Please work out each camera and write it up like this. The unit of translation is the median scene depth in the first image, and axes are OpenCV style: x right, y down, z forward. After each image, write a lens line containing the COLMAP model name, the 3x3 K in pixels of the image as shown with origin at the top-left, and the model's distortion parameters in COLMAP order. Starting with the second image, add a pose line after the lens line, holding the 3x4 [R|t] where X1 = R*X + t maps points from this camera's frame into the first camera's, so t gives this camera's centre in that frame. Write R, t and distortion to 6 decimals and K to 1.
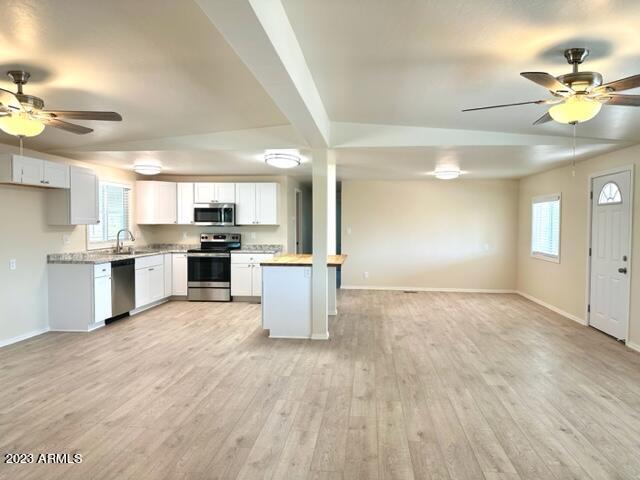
lens RADIAL K [[446.1, 0, 321.7], [0, 446.1, 237.8], [0, 0, 1]] dist [0.054782, -0.055474]
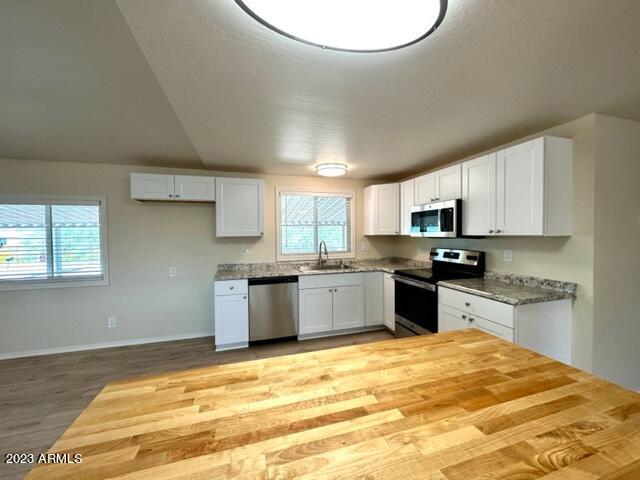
lens RADIAL K [[256.0, 0, 319.7], [0, 256.0, 239.6], [0, 0, 1]] dist [-0.000738, -0.000278]
pose [[0.397756, 0.015146, -0.917366, 0.056315], [-0.022136, 0.999731, 0.006908, -0.034799], [0.917224, 0.017559, 0.397984, 1.078227]]
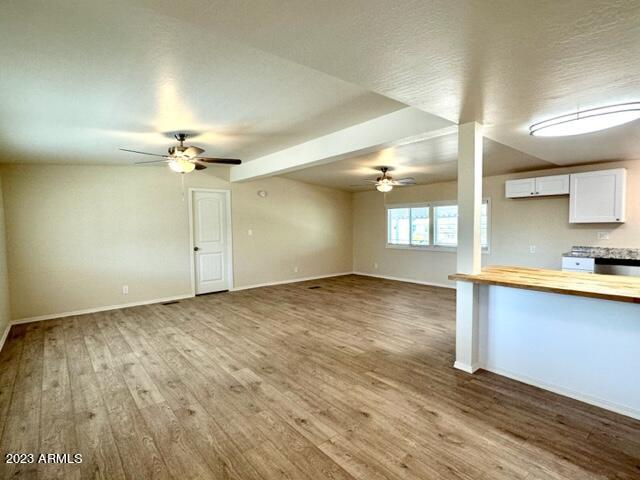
lens RADIAL K [[320.7, 0, 316.4], [0, 320.7, 240.6], [0, 0, 1]] dist [-0.000913, -0.001497]
pose [[-0.696420, 0.040890, -0.716469, 0.593736], [-0.013485, 0.997453, 0.070034, -0.035584], [0.717508, 0.058435, -0.694095, 1.219643]]
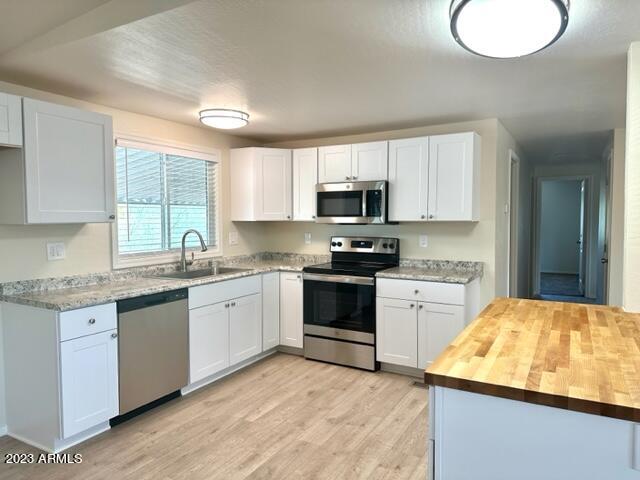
lens RADIAL K [[446.1, 0, 318.4], [0, 446.1, 233.9], [0, 0, 1]] dist [0.054782, -0.055474]
pose [[0.917863, 0.009756, -0.396778, -0.093024], [-0.008081, 0.999950, 0.005895, -0.026335], [0.396815, -0.002205, 0.917896, 0.749038]]
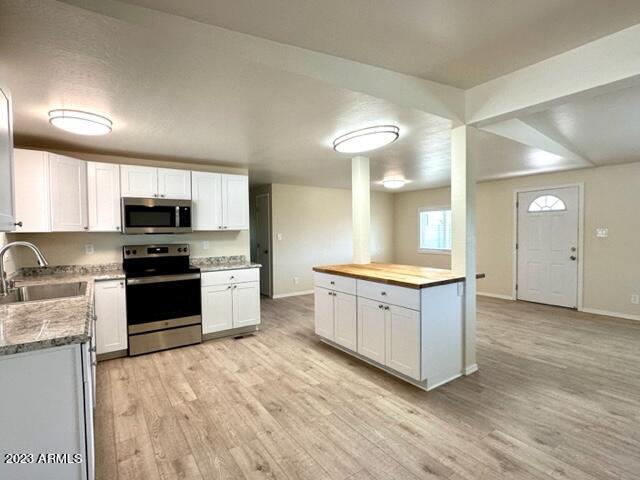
lens RADIAL K [[320.7, 0, 317.4], [0, 320.7, 240.9], [0, 0, 1]] dist [-0.000913, -0.001497]
pose [[0.756981, -0.033345, 0.652586, -0.576154], [0.035632, 0.999318, 0.009730, -0.017995], [-0.652465, 0.015887, 0.757653, 0.755760]]
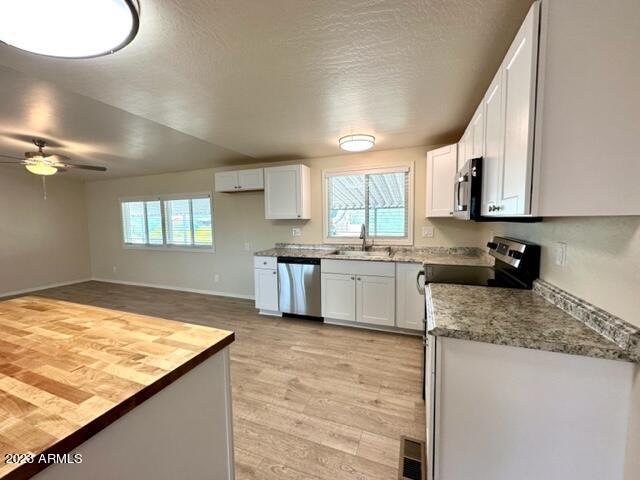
lens RADIAL K [[256.0, 0, 319.0], [0, 256.0, 239.6], [0, 0, 1]] dist [-0.000738, -0.000278]
pose [[-0.251655, 0.077803, -0.964685, 0.059082], [-0.021117, 0.996085, 0.085845, -0.040080], [0.967587, 0.041974, -0.249026, 1.426560]]
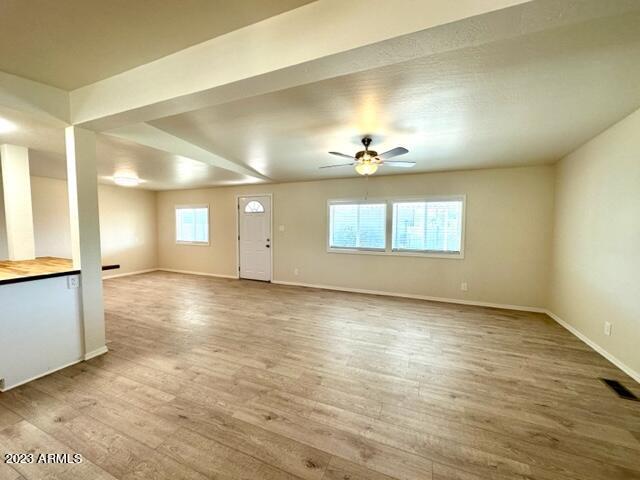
lens RADIAL K [[256.0, 0, 318.6], [0, 256.0, 239.2], [0, 0, 1]] dist [-0.000738, -0.000278]
pose [[0.290002, -0.058174, 0.955256, -0.342018], [0.027900, 0.998240, 0.052321, -0.009928], [-0.956619, 0.011478, 0.291115, 0.451492]]
